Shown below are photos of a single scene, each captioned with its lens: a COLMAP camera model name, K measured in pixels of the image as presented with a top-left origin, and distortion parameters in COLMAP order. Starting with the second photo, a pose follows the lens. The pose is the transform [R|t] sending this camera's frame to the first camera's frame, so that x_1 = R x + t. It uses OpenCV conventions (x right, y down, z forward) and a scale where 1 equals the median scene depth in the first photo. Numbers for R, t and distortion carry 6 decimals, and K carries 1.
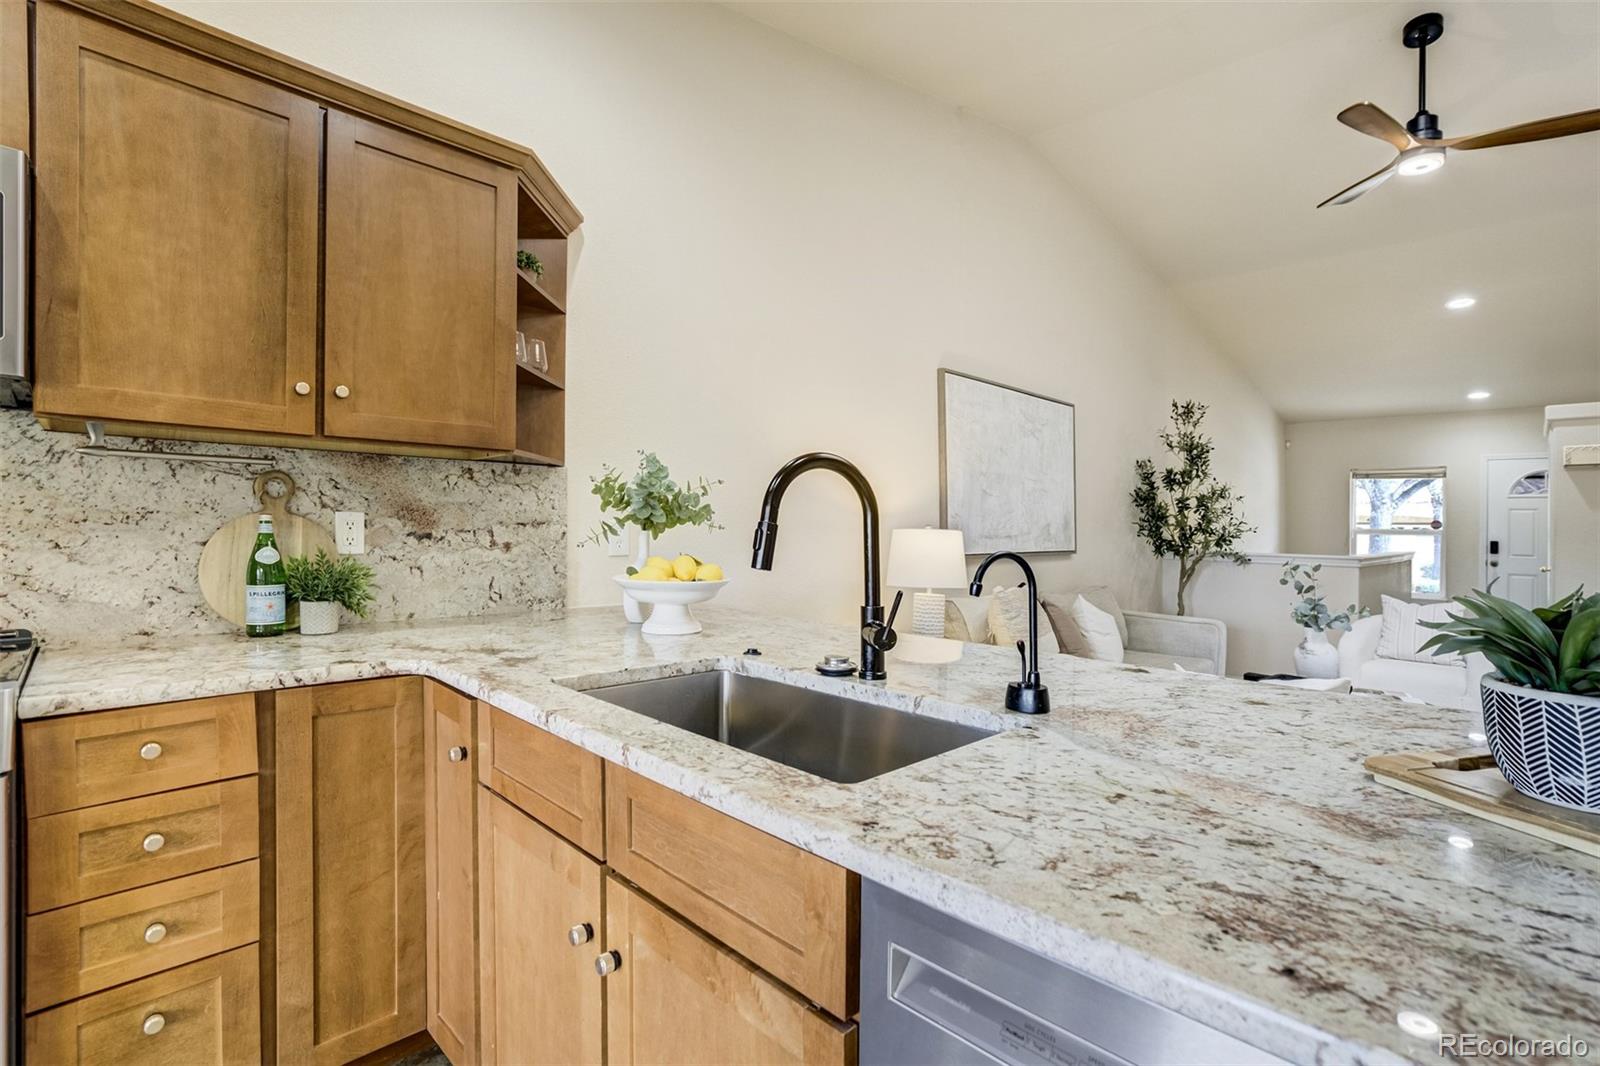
lens RADIAL K [[718.4, 0, 811.1], [0, 718.4, 527.9], [0, 0, 1]] dist [-0.021900, 0.000680]
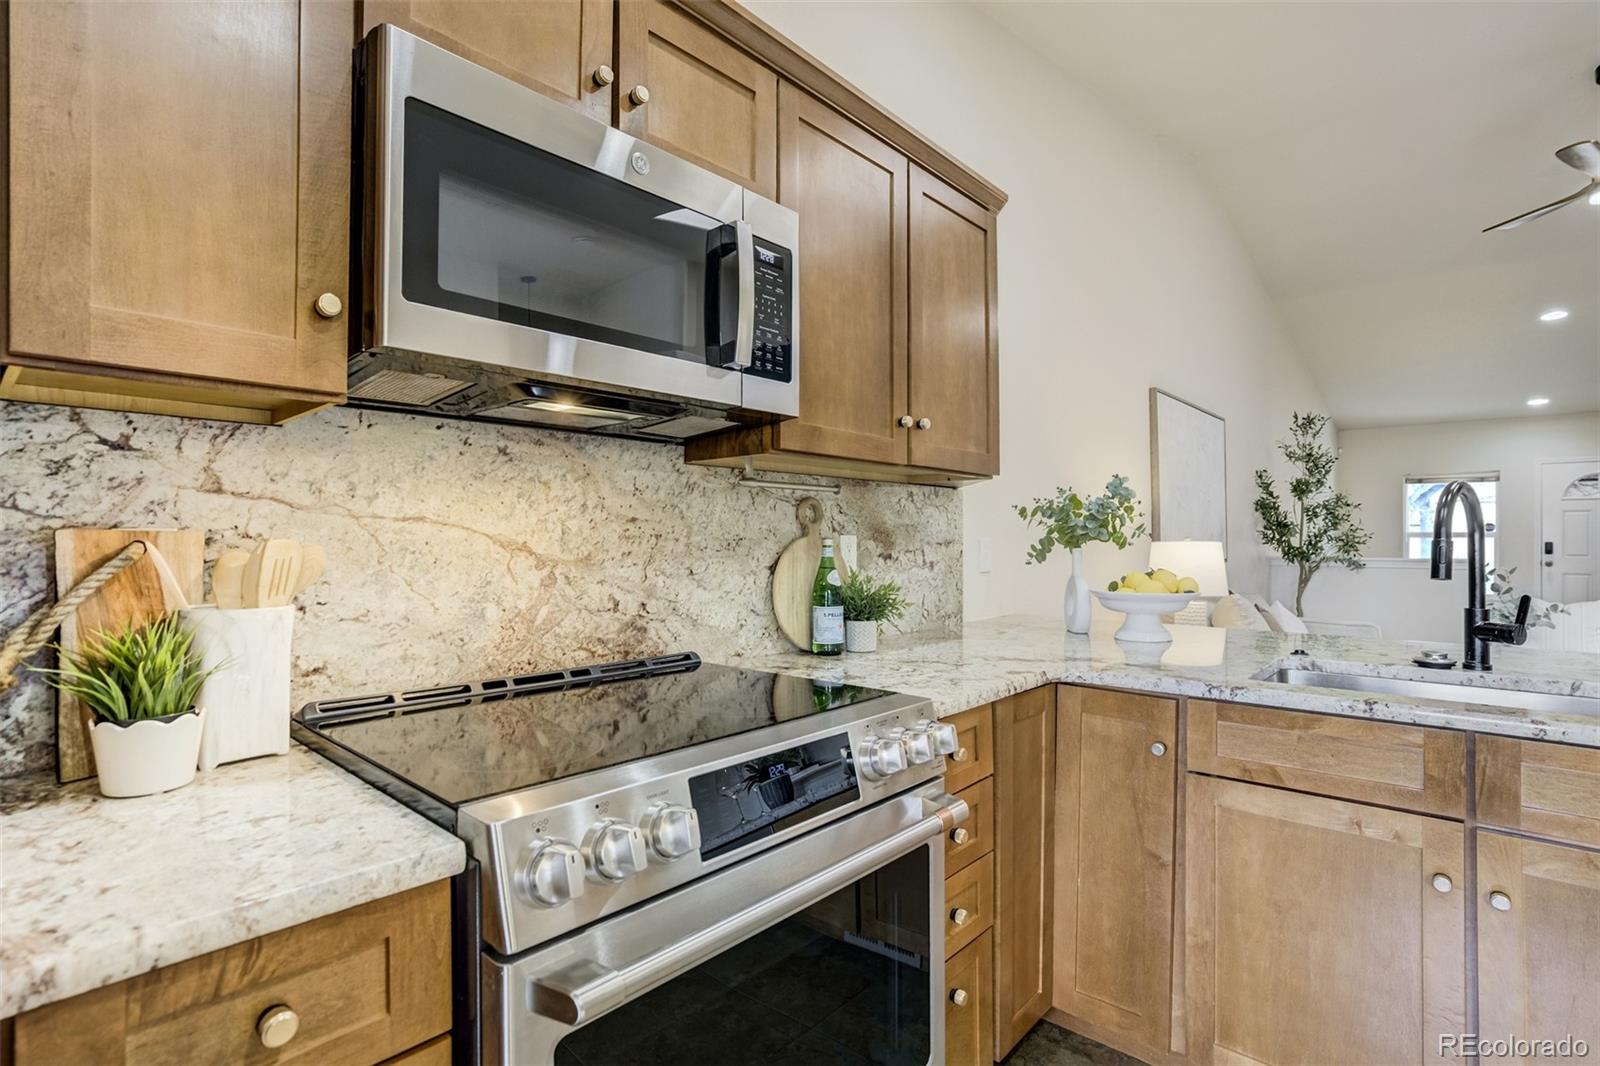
lens RADIAL K [[757.5, 0, 814.5], [0, 757.5, 533.8], [0, 0, 1]] dist [-0.018969, 0.001385]
pose [[0.997140, -0.016143, 0.073829, -0.681601], [0.016695, 0.999837, -0.006858, -0.015123], [-0.073707, 0.008071, 0.997247, -0.098519]]
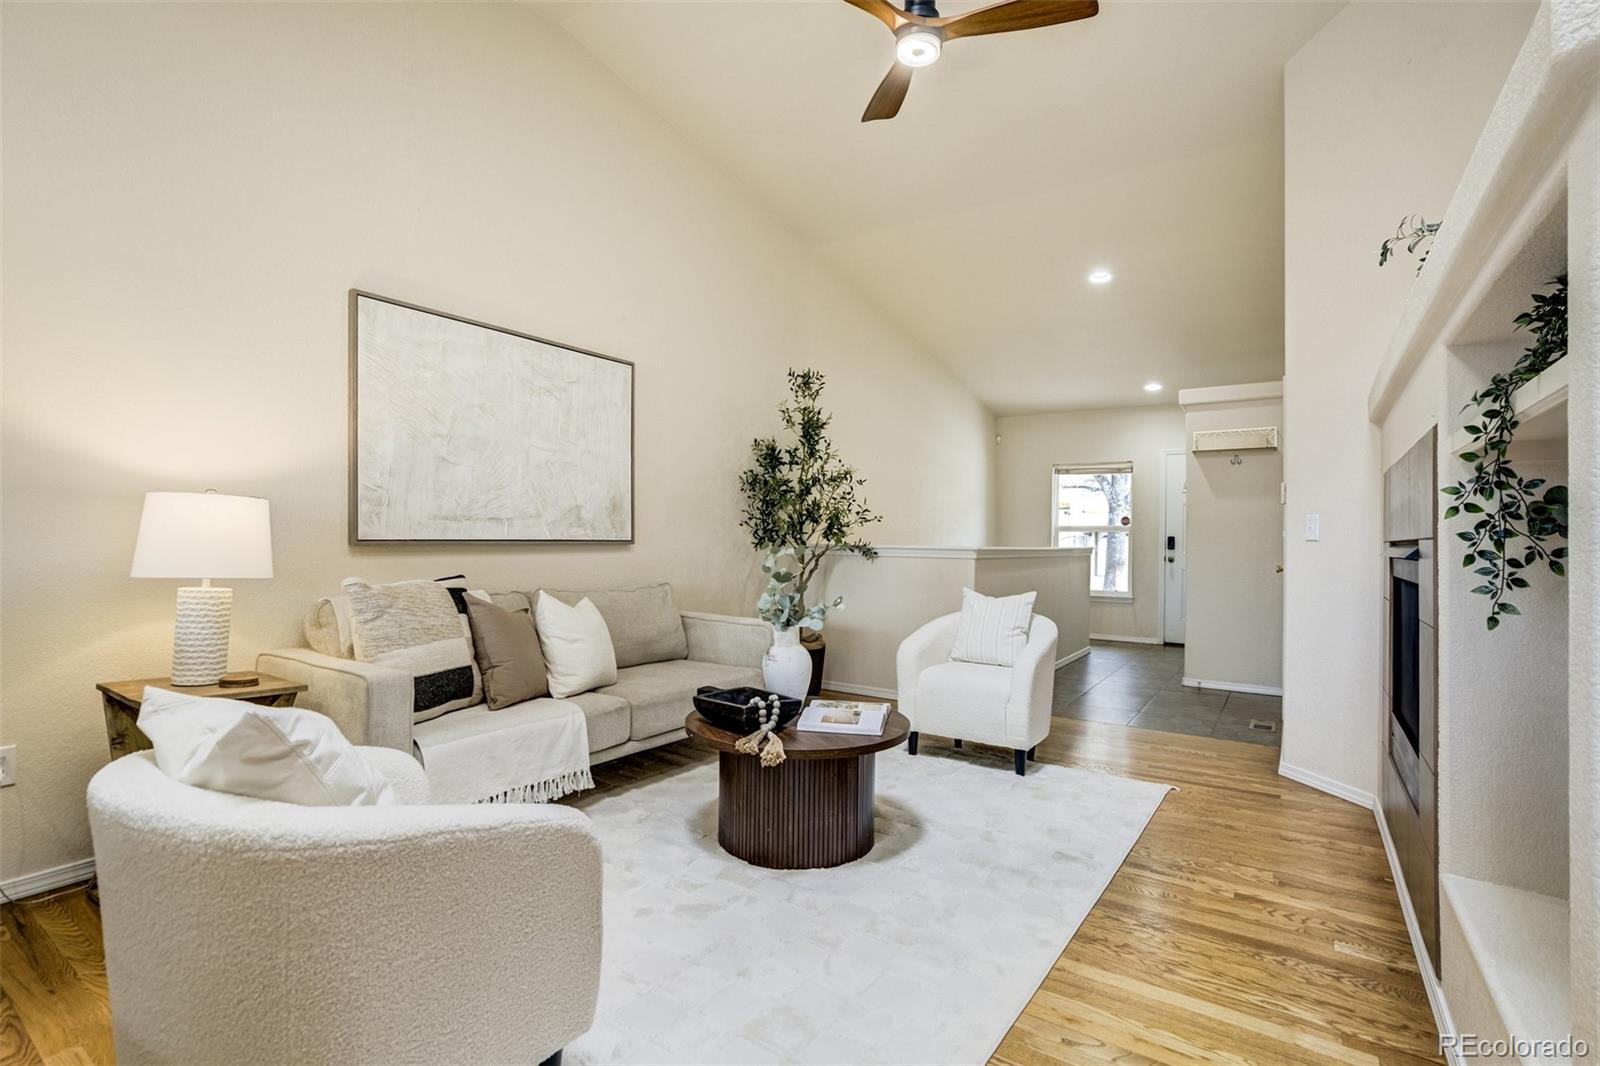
lens RADIAL K [[735.4, 0, 794.4], [0, 735.4, 549.8], [0, 0, 1]] dist [-0.046947, 0.016938]
pose [[0.983098, -0.006819, 0.182954, 0.871006], [0.004512, 0.999905, 0.013022, 0.071078], [-0.183025, -0.011977, 0.983035, 0.309173]]
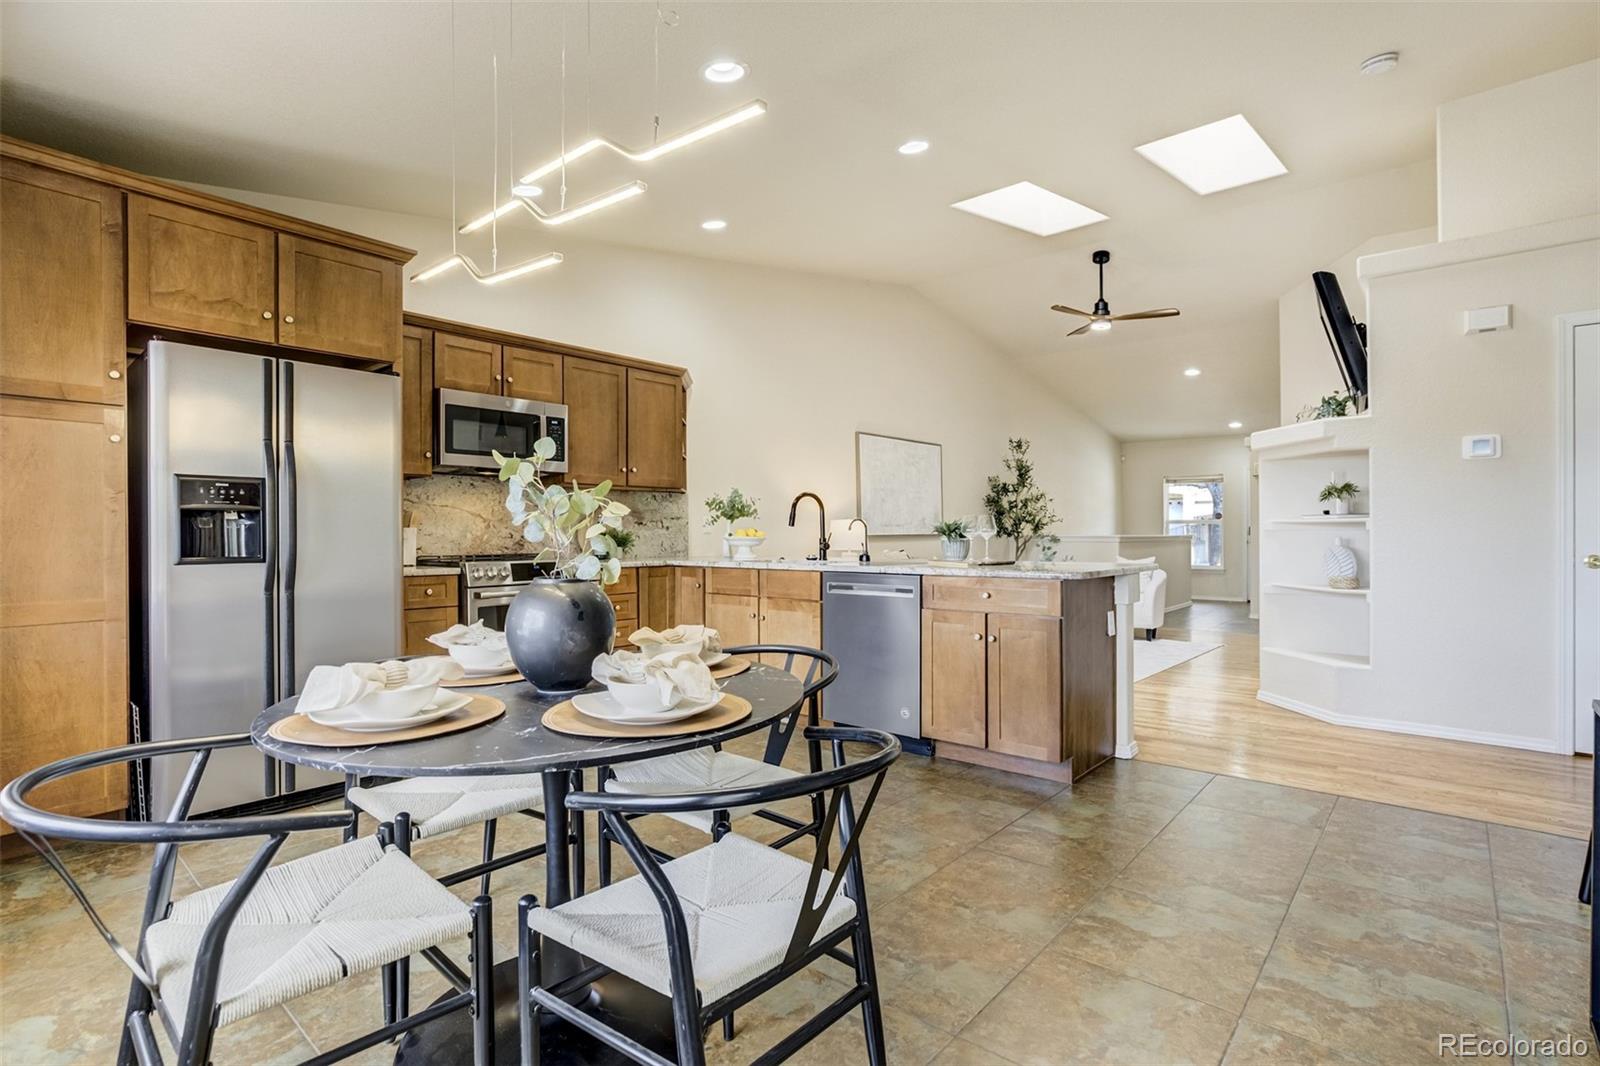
lens RADIAL K [[751.0, 0, 802.1], [0, 751.0, 540.8], [0, 0, 1]] dist [-0.027562, 0.000108]
pose [[0.997492, -0.018359, 0.068362, -0.151950], [0.017690, 0.999790, 0.010375, 0.051449], [-0.068538, -0.009139, 0.997607, -1.505055]]
